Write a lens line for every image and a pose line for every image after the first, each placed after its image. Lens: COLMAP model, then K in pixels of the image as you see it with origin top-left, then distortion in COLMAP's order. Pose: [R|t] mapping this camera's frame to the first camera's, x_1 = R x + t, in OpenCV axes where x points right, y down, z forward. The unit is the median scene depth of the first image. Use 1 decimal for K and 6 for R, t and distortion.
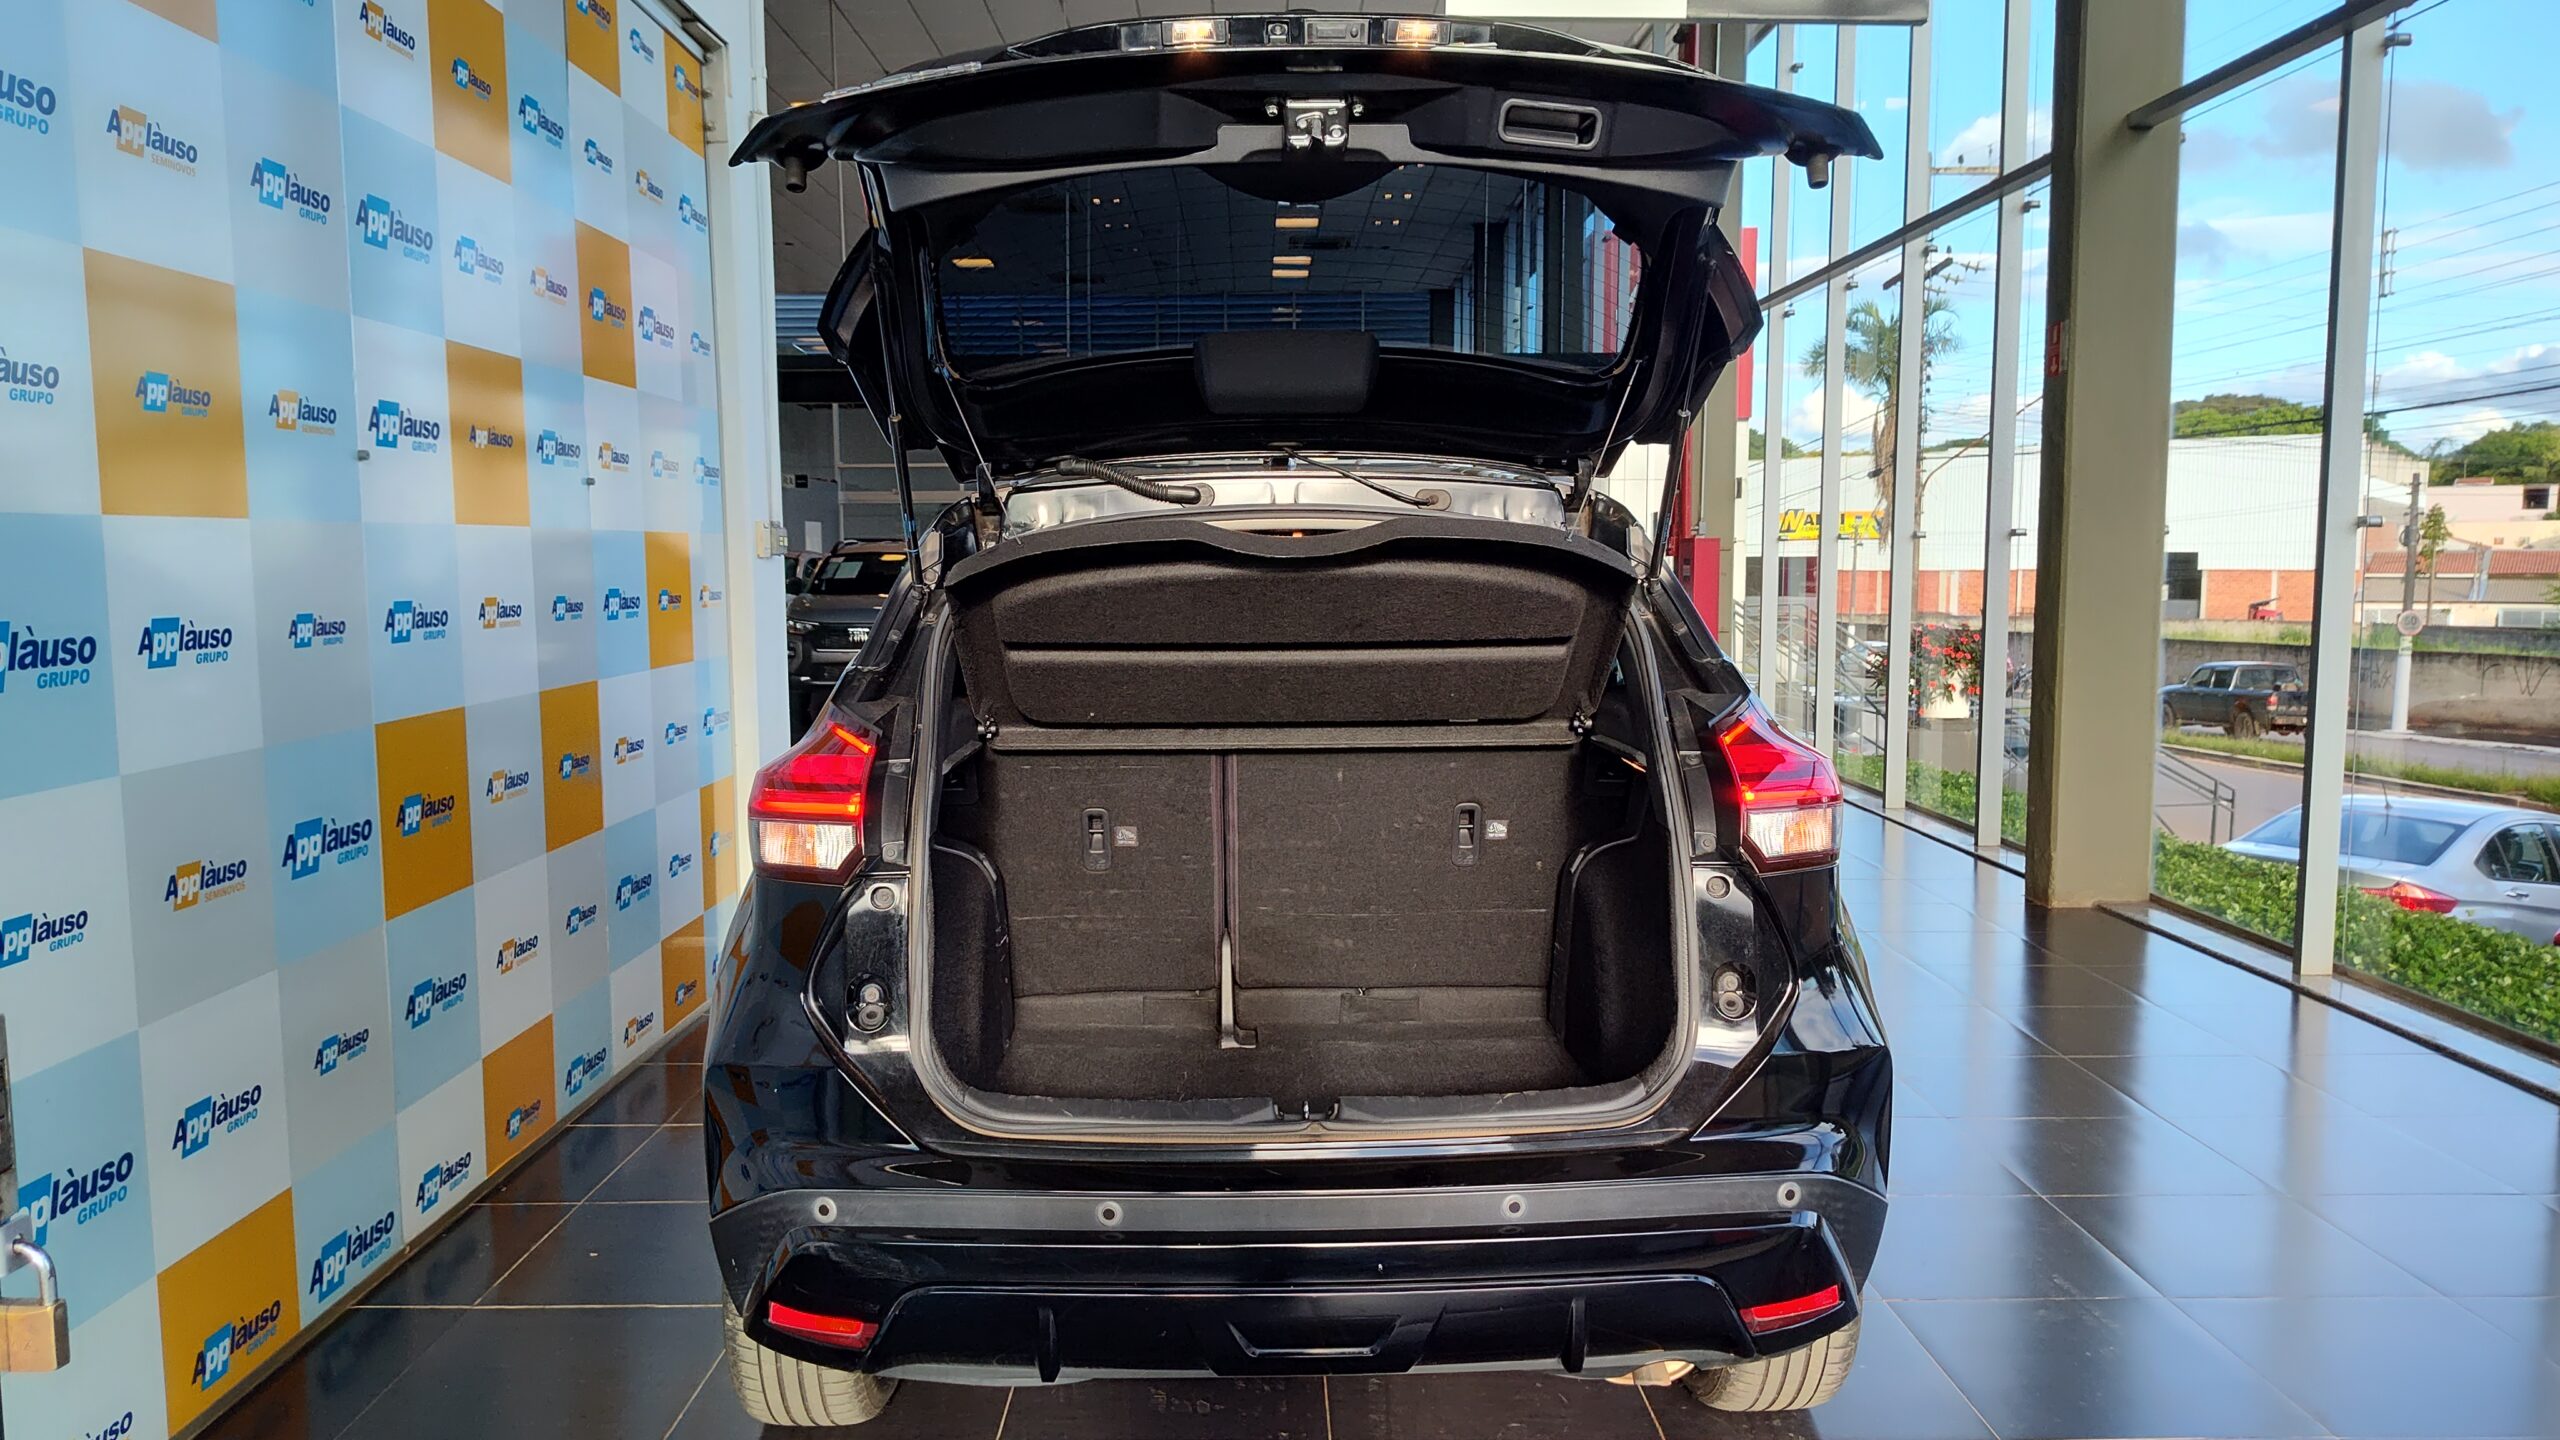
lens RADIAL K [[1768.8, 0, 1284.1], [0, 1768.8, 728.0], [0, 0, 1]] dist [0.022706, -0.026519]
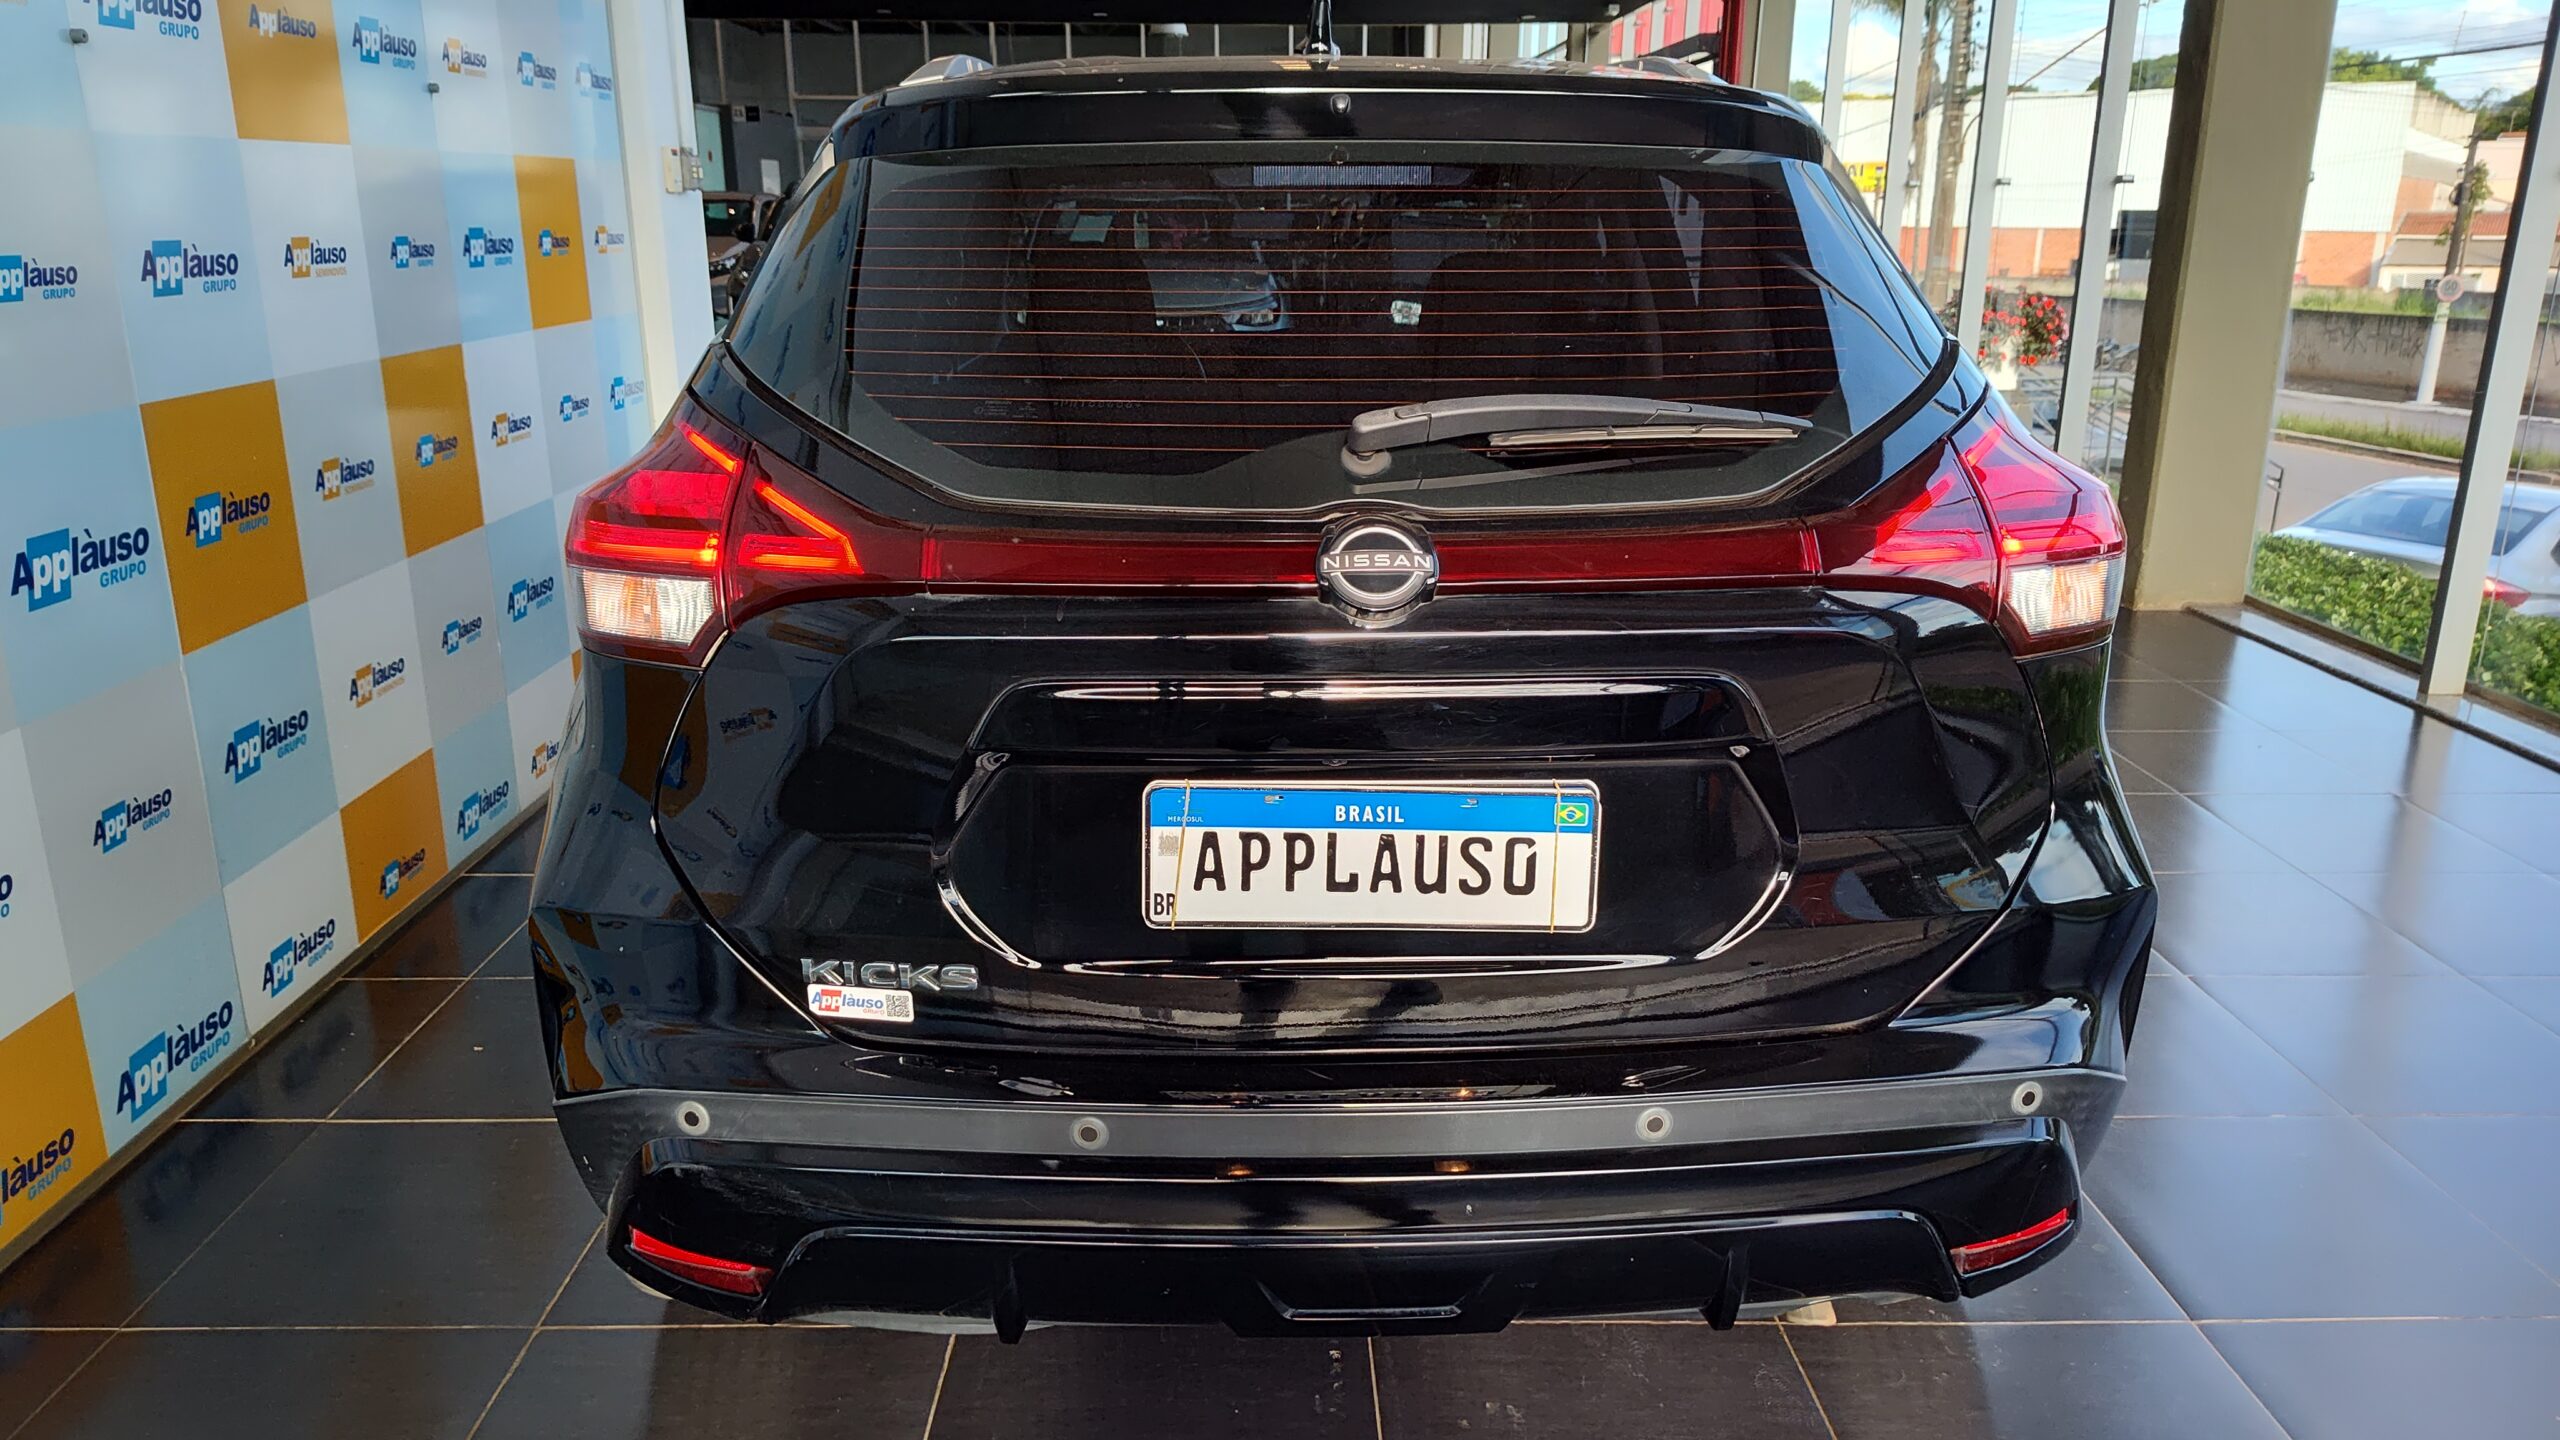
lens RADIAL K [[1768.8, 0, 1285.6], [0, 1768.8, 729.4], [0, 0, 1]] dist [0.022706, -0.026519]
pose [[0.999939, 0.006779, 0.008718, -0.014259], [-0.008305, 0.981943, 0.188996, -0.011096], [-0.007280, -0.189057, 0.981939, 0.173525]]
